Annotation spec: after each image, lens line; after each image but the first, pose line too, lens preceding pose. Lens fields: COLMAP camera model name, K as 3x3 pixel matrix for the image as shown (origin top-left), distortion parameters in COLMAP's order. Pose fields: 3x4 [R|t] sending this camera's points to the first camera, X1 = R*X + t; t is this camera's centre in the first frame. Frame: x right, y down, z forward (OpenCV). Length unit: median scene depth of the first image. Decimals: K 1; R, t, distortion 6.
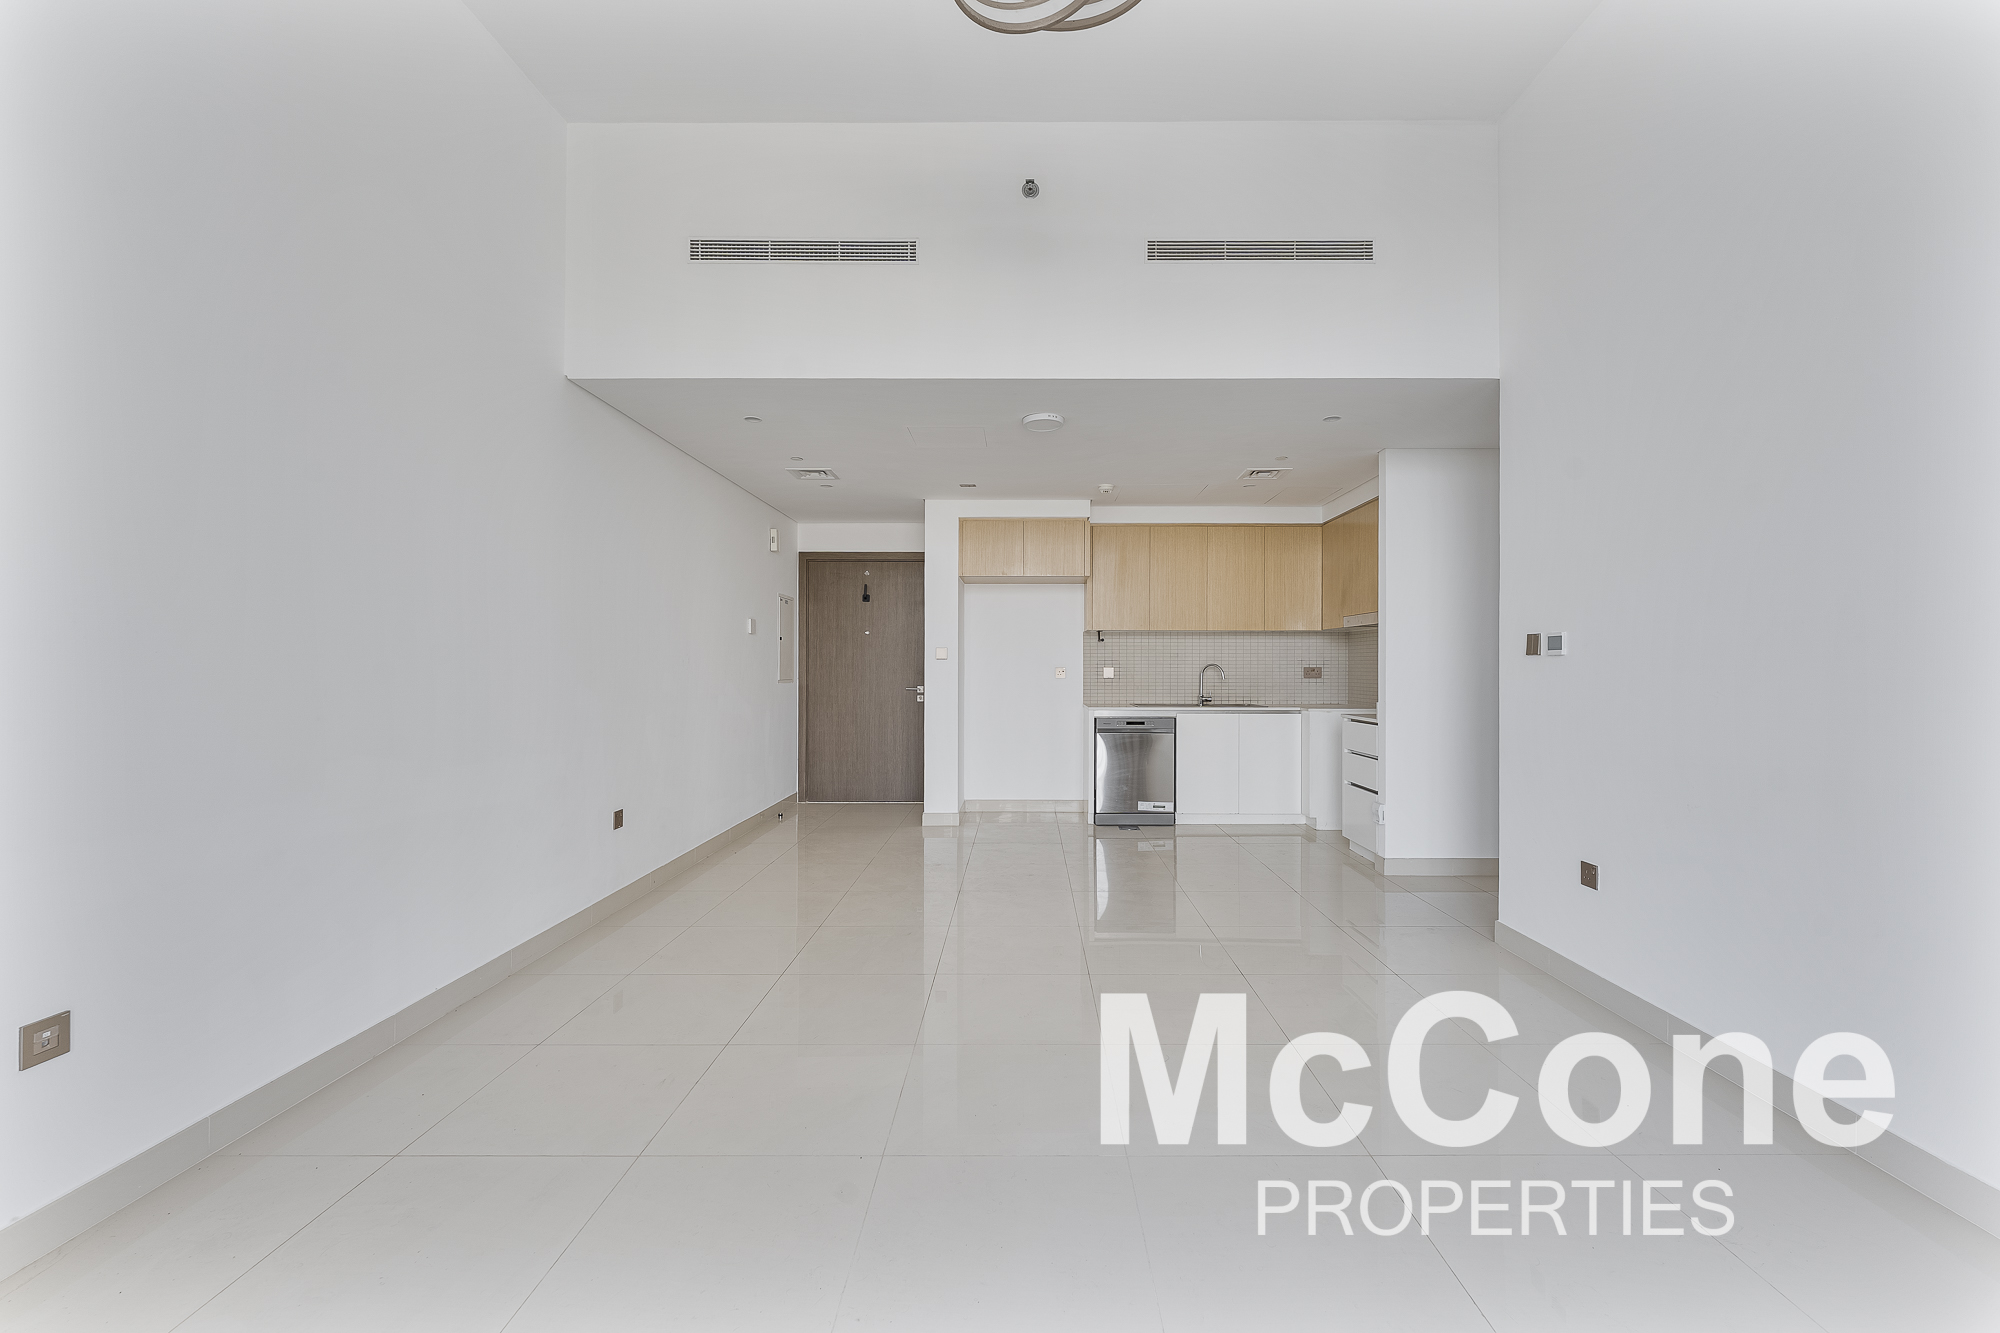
lens RADIAL K [[794.0, 0, 1000.0], [0, 794.0, 666.5], [0, 0, 1]] dist [-0.000785, -0.000106]
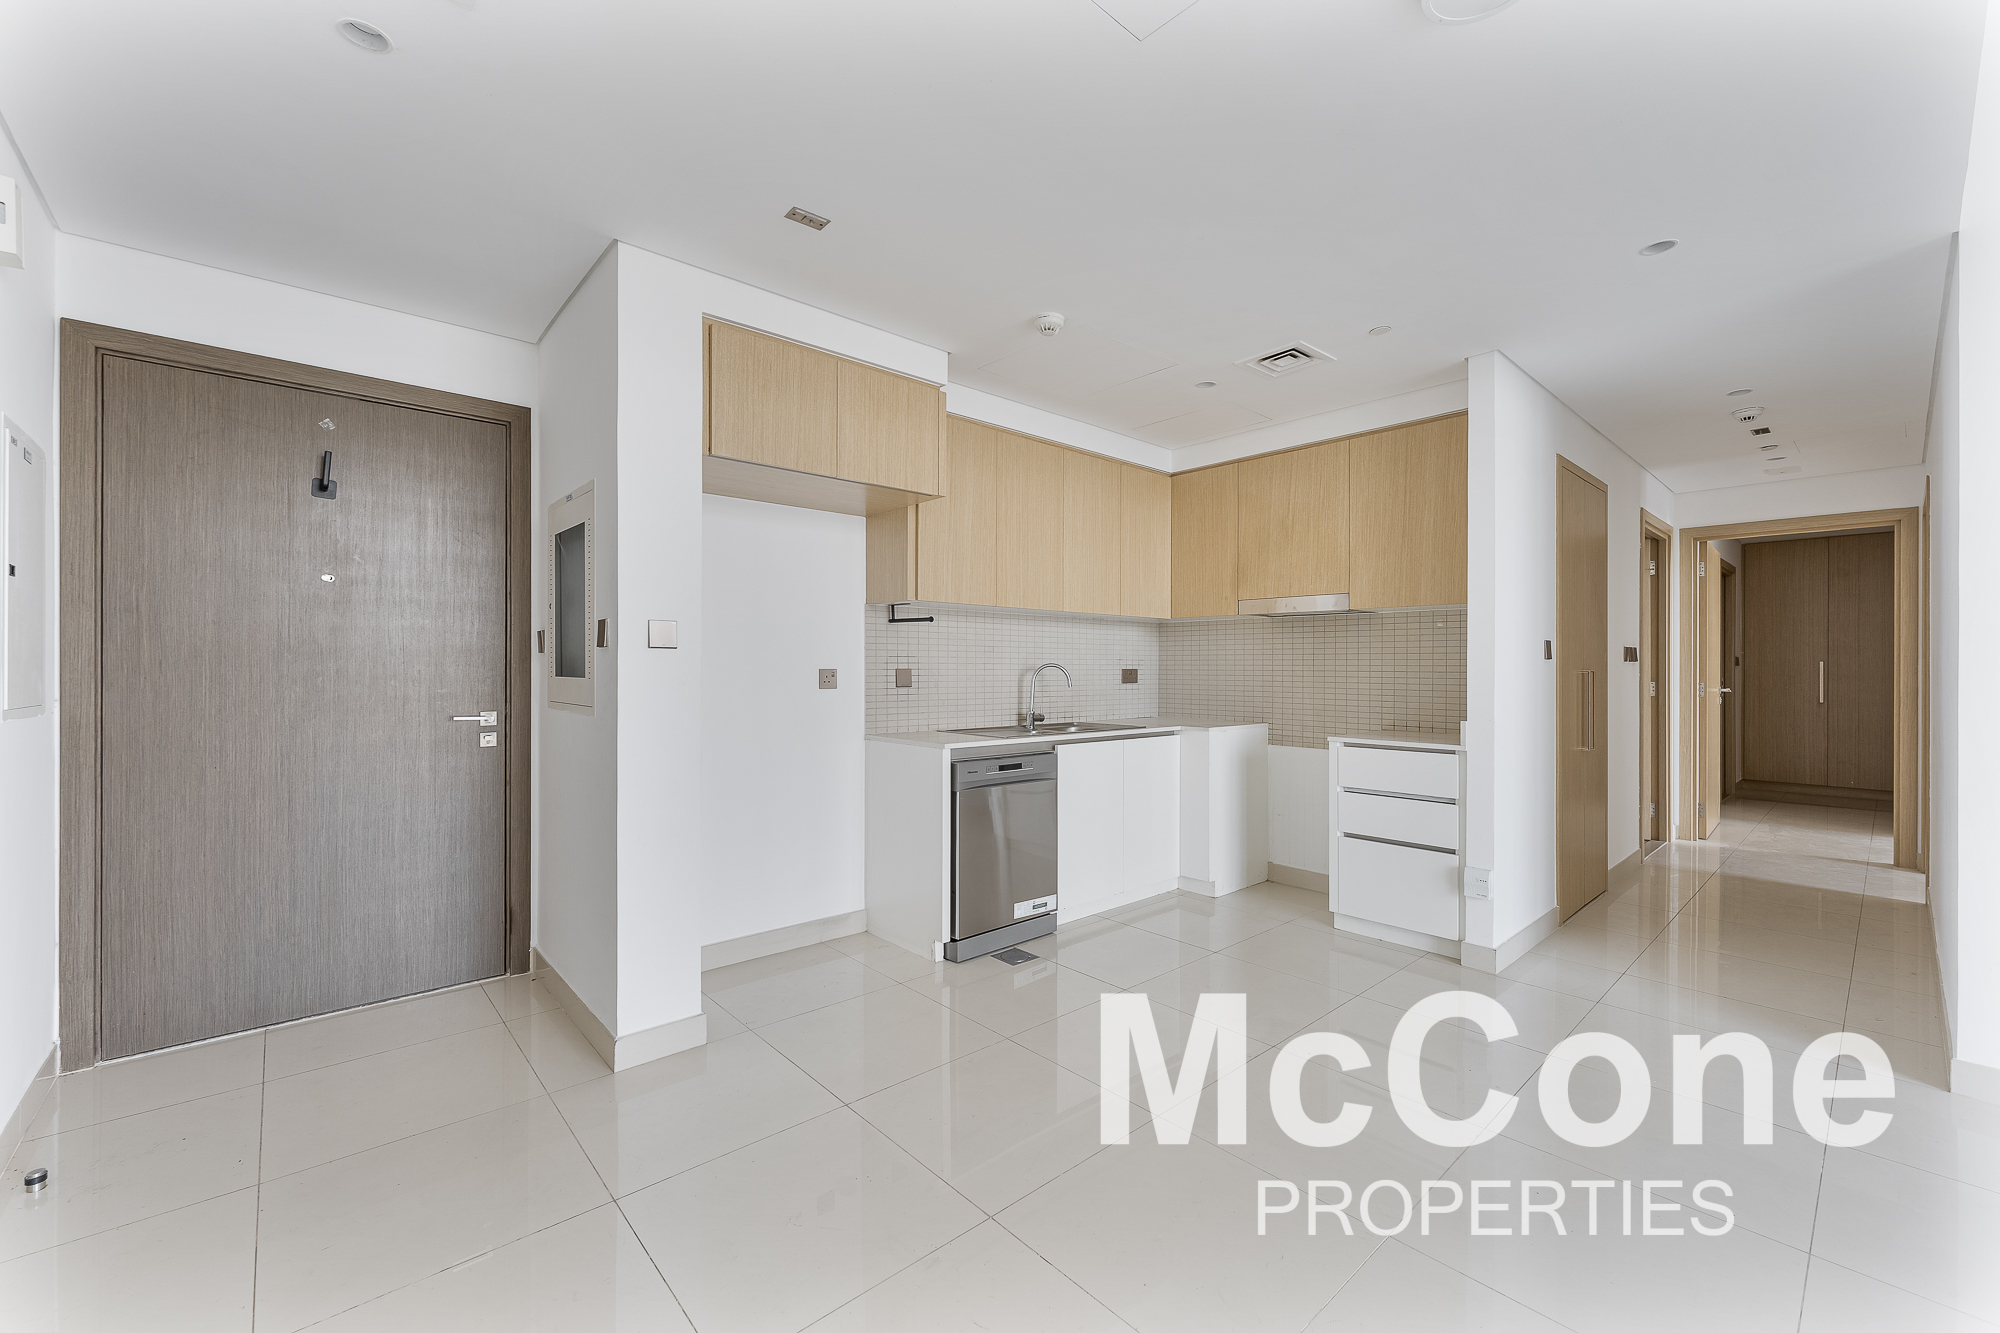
lens RADIAL K [[816.3, 0, 1001.6], [0, 816.3, 672.7], [0, 0, 1]] dist [0.001441, 0.000023]
pose [[0.741077, -0.001579, 0.671418, -0.195725], [-0.002511, 0.999984, 0.005124, 0.000768], [-0.671415, -0.005484, 0.741061, 0.492027]]
